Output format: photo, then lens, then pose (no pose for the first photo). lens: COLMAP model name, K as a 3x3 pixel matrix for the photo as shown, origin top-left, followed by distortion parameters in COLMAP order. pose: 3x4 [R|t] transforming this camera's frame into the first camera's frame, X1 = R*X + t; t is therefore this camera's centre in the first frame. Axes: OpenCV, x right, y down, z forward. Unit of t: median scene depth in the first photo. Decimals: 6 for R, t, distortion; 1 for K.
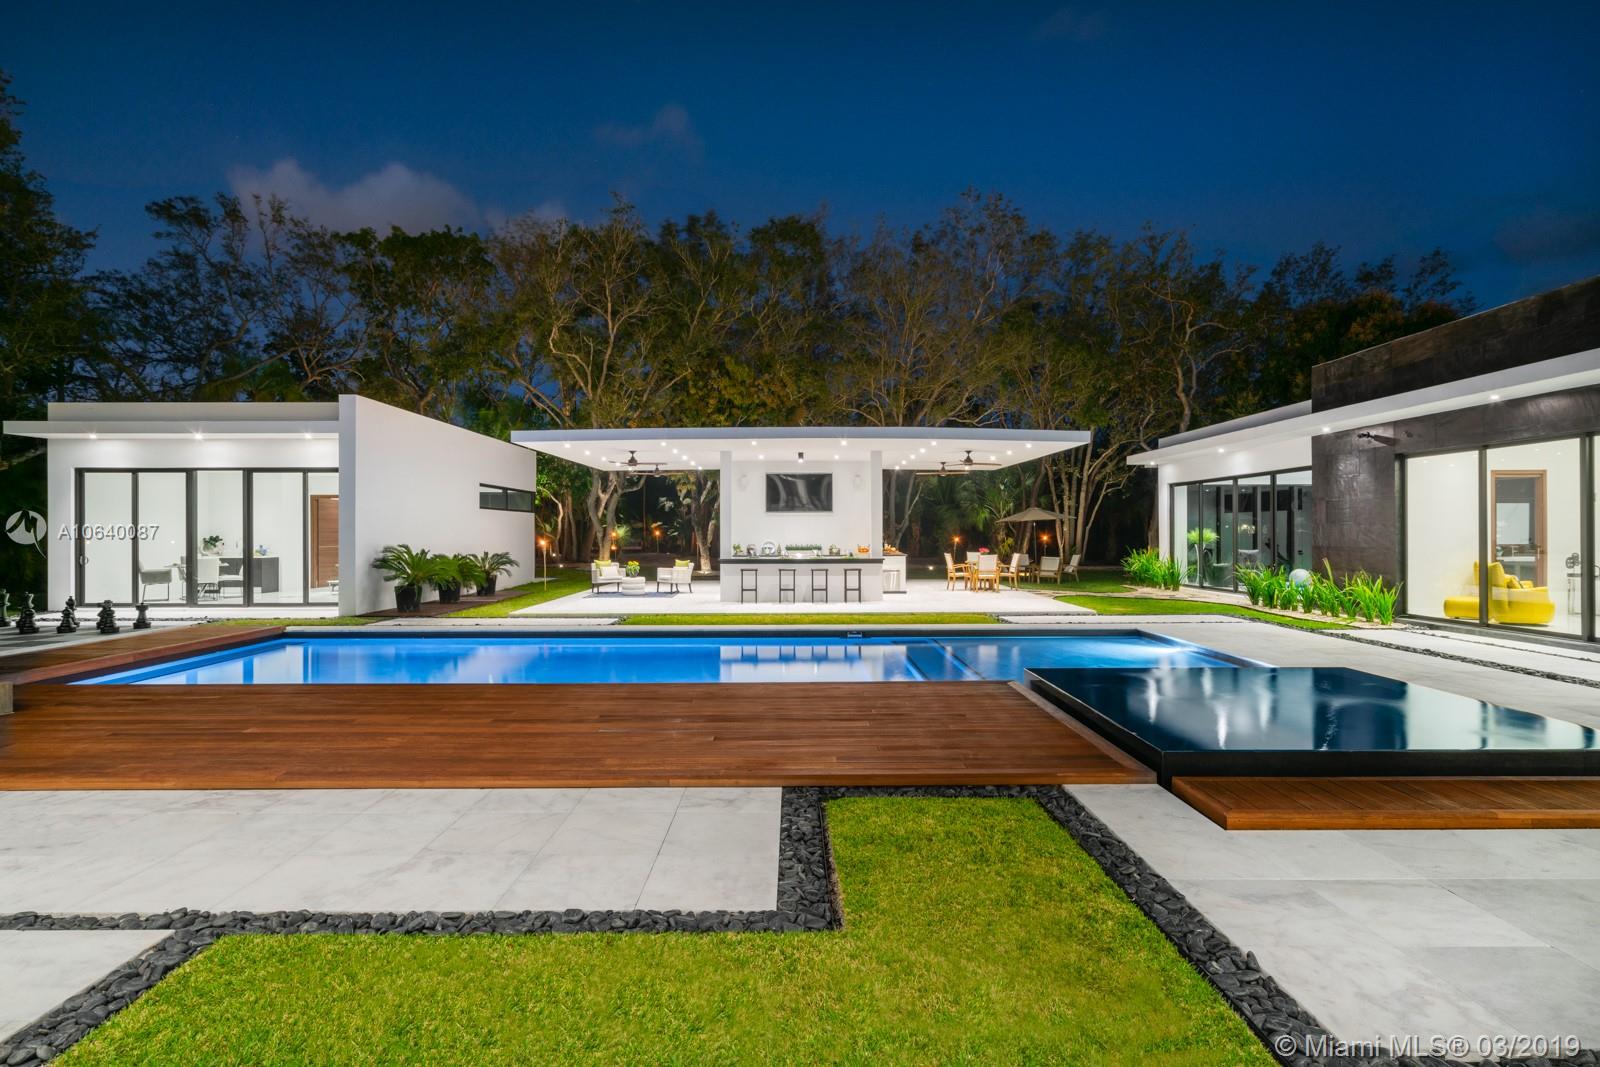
lens RADIAL K [[806.6, 0, 788.5], [0, 806.6, 534.7], [0, 0, 1]] dist [0.002478, 0.000902]
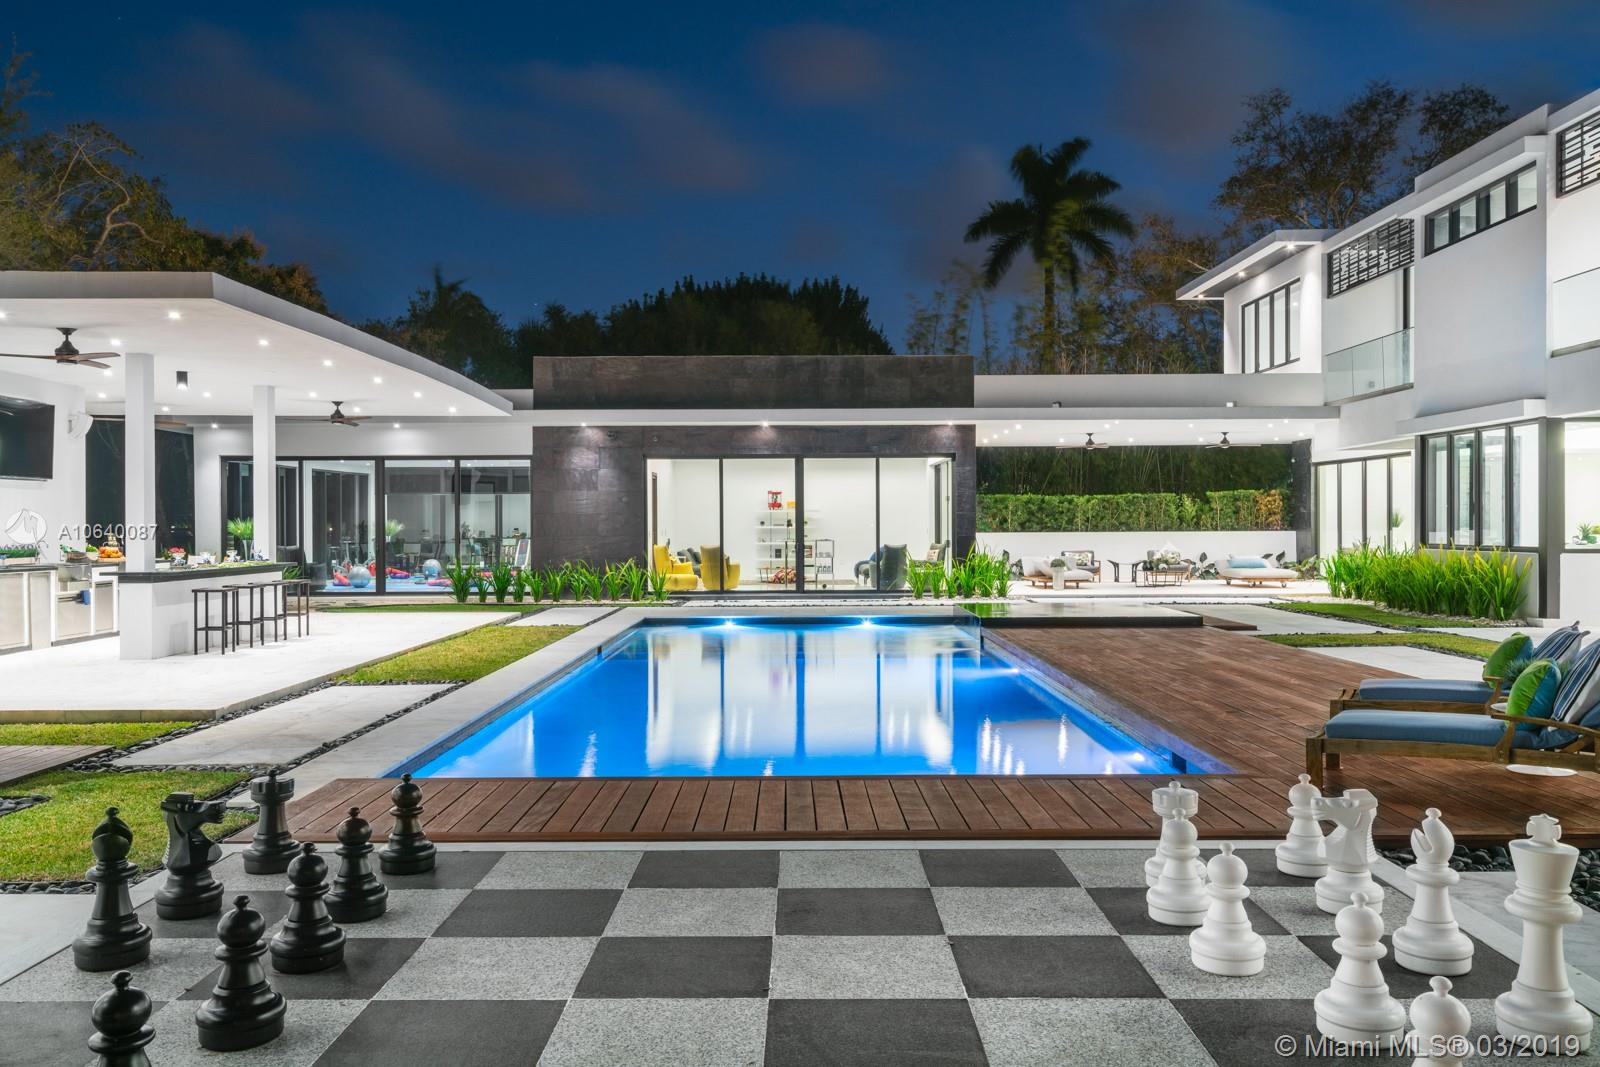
lens RADIAL K [[1310.7, 0, 800.0], [0, 1310.7, 533.5], [0, 0, 1]] dist [0.015796, 0.001757]
pose [[-0.002657, -0.005632, 0.999981, -0.878867], [0.005585, 0.999968, 0.005647, 0.002992], [-0.999981, 0.005600, -0.002625, 0.609052]]
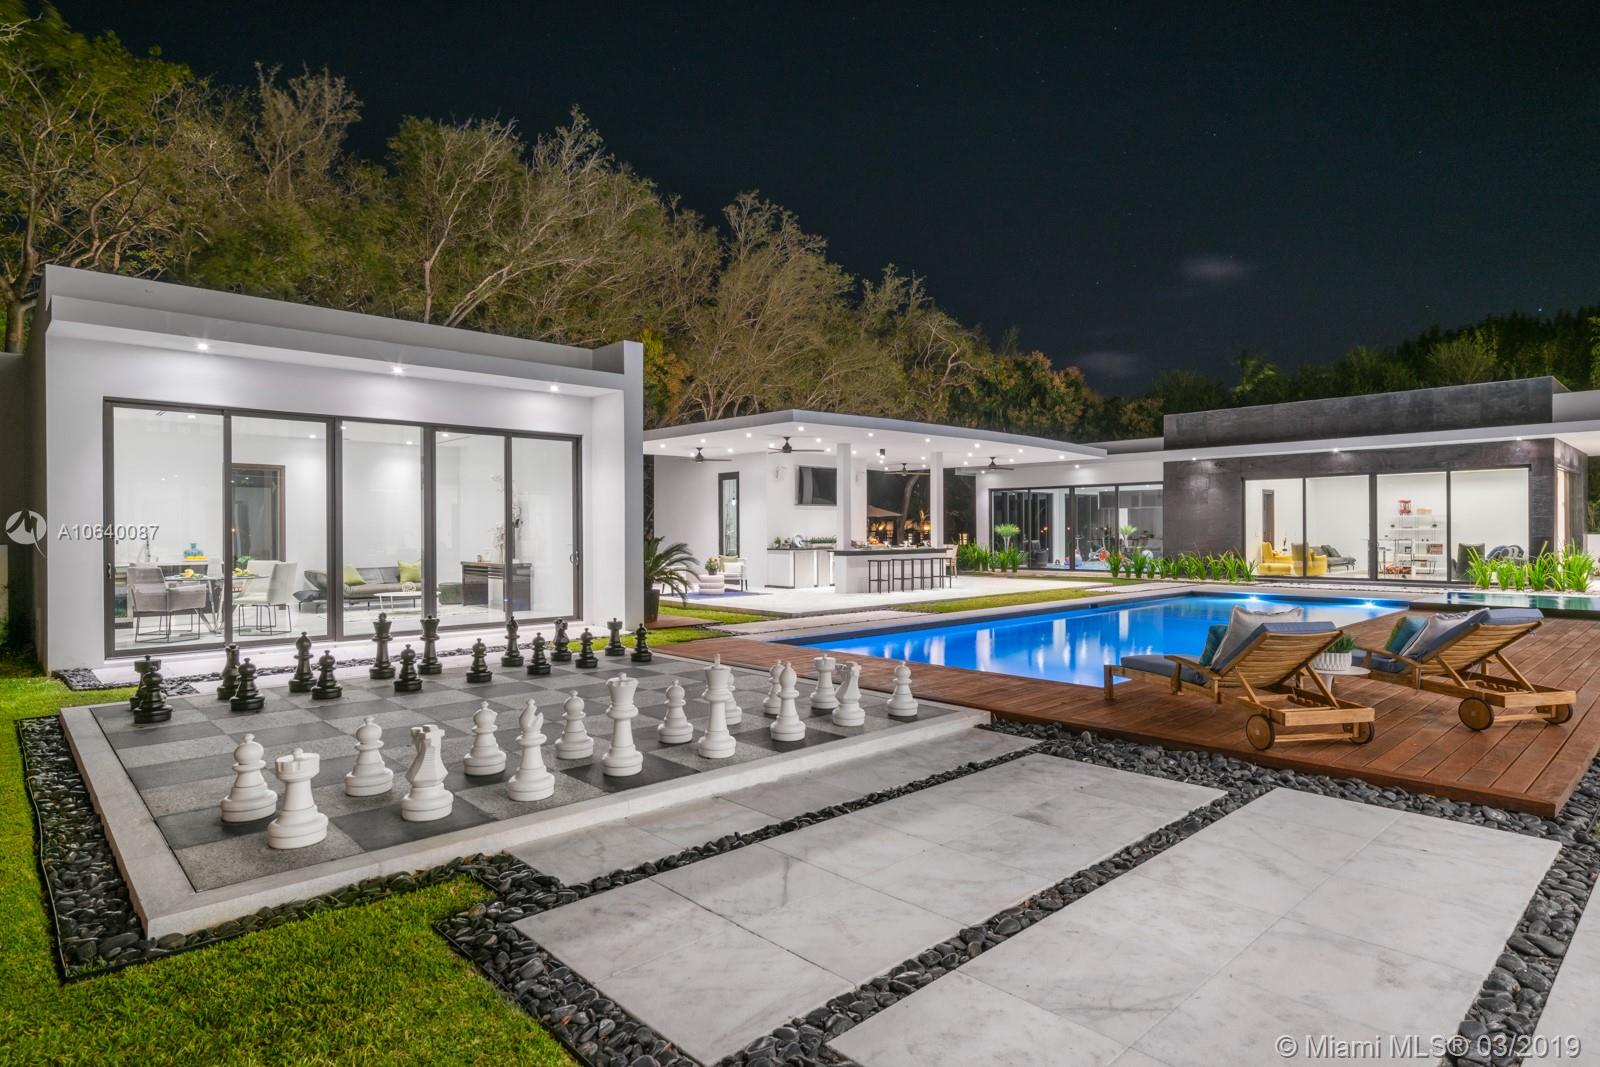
lens RADIAL K [[875.6, 0, 794.9], [0, 875.6, 529.1], [0, 0, 1]] dist [-0.001007, 0.000622]
pose [[0.729199, 0.000308, 0.684302, -0.863028], [0.003715, 0.999983, -0.004410, 0.006658], [-0.684292, 0.005758, 0.729185, 0.259078]]
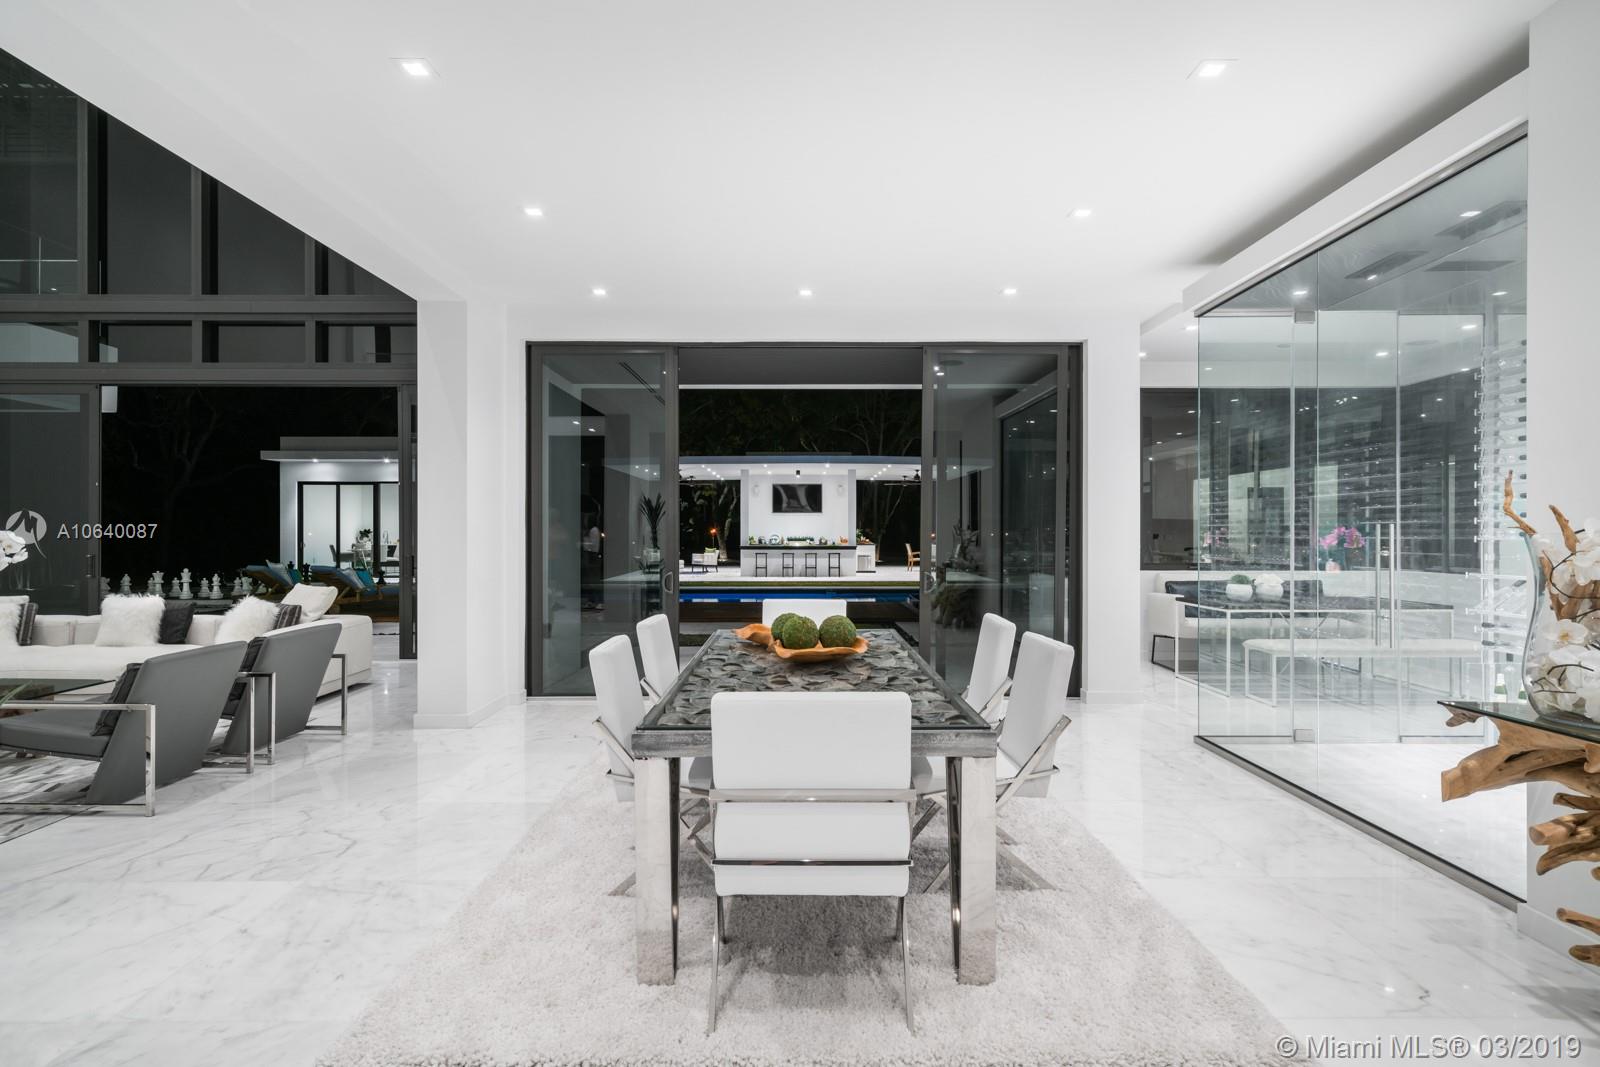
lens RADIAL K [[806.6, 0, 788.5], [0, 806.6, 534.7], [0, 0, 1]] dist [0.002478, 0.000902]
pose [[0.999995, 0.002426, -0.002163, 0.001899], [-0.002421, 0.999995, 0.002163, 0.006726], [0.002168, -0.002158, 0.999995, -0.409657]]
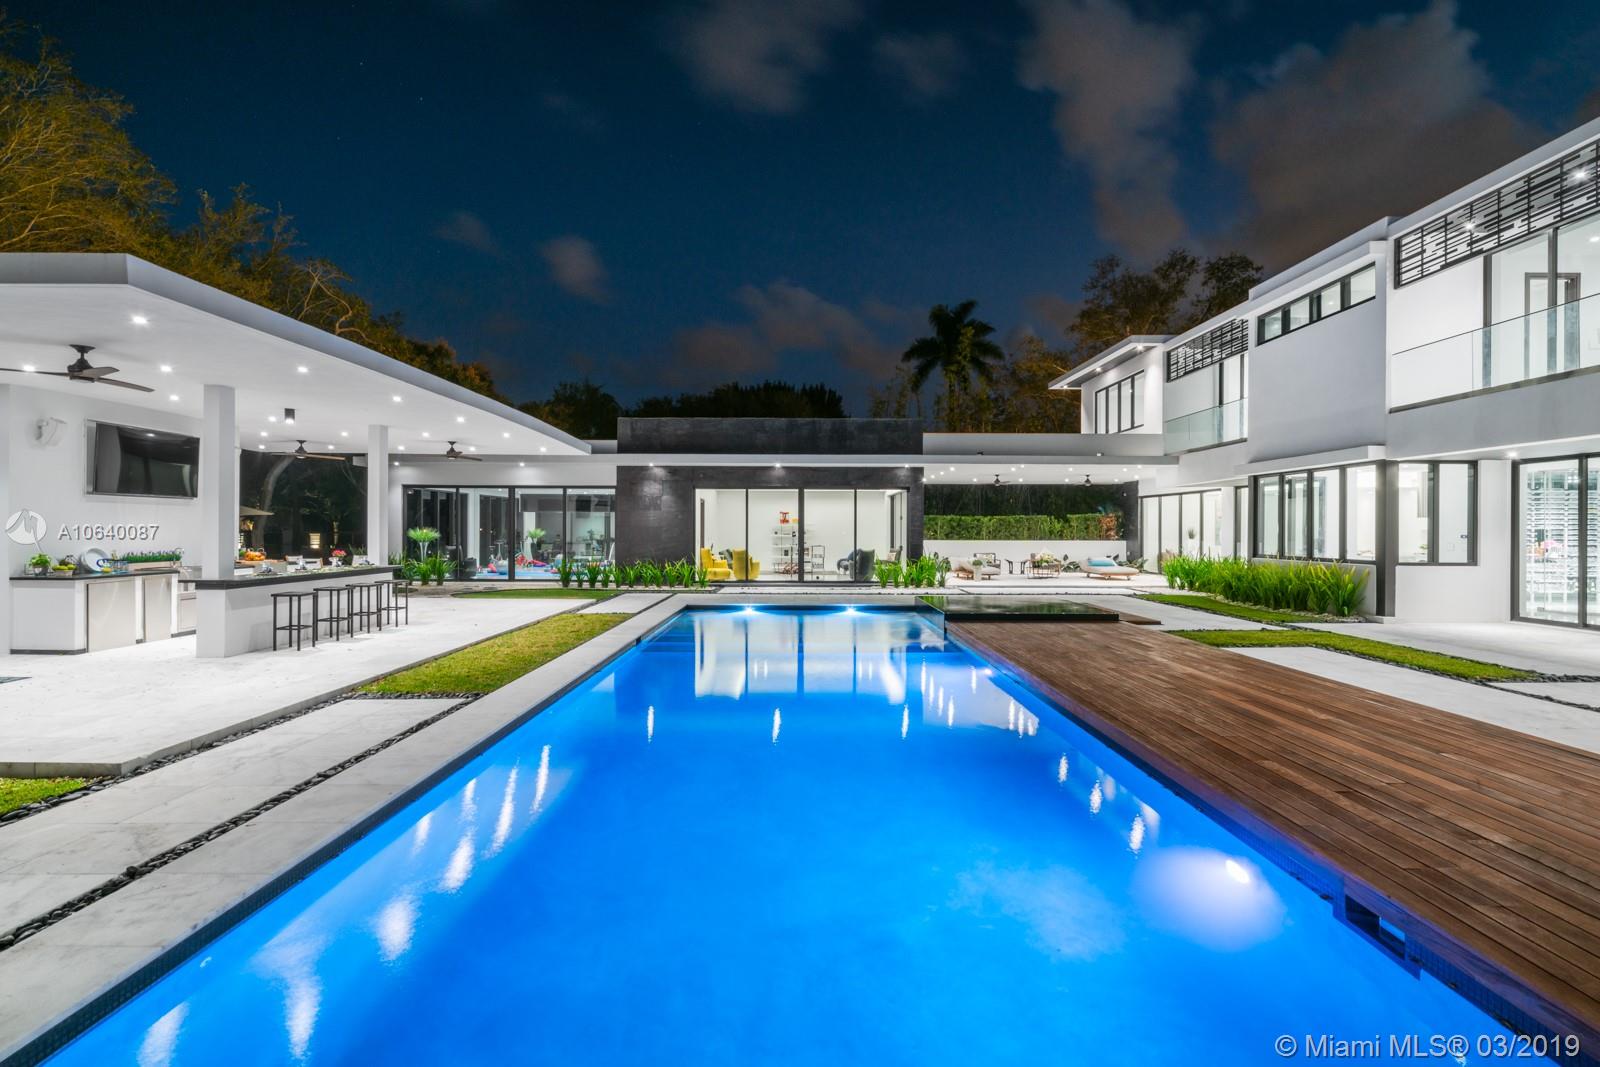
lens RADIAL K [[715.7, 0, 797.3], [0, 715.7, 531.0], [0, 0, 1]] dist [-0.002668, 0.000772]
pose [[0.000554, -0.000386, 1.000000, -0.566795], [-0.003155, 0.999995, 0.000388, -0.006050], [-0.999995, -0.003155, 0.000552, 0.611048]]
